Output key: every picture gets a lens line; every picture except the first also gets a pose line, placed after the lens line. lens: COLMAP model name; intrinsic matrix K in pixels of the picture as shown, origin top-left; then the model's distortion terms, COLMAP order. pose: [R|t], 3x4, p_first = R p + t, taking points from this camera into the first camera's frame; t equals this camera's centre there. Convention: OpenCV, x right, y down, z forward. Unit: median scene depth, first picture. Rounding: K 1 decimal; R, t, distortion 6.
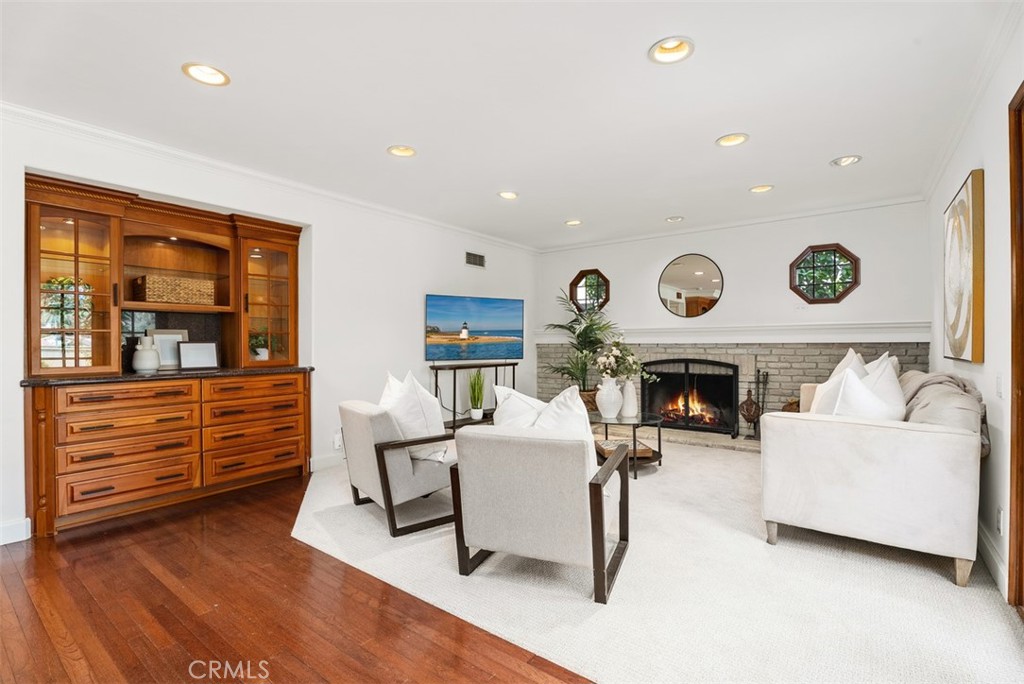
lens RADIAL K [[463.2, 0, 512.4], [0, 463.2, 346.9], [0, 0, 1]] dist [-0.015747, -0.000267]
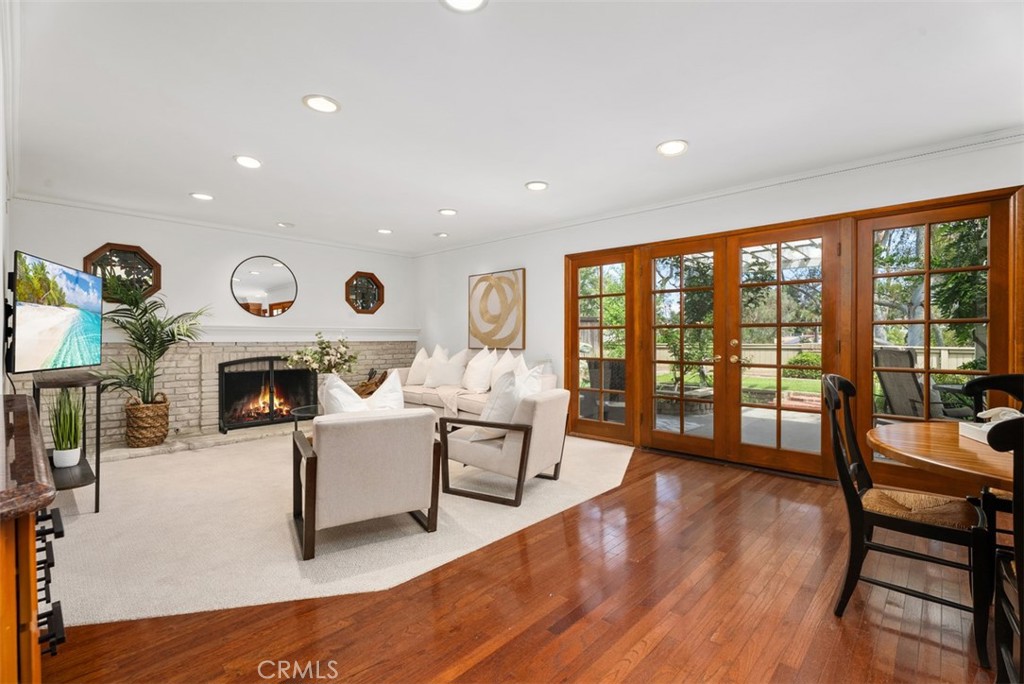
lens RADIAL K [[463.2, 0, 512.3], [0, 463.2, 340.5], [0, 0, 1]] dist [-0.015747, -0.000267]
pose [[0.119289, 0.007144, 0.992834, -0.590671], [0.005968, 0.999951, -0.007913, 0.000511], [-0.992842, 0.006869, 0.119241, 0.336652]]
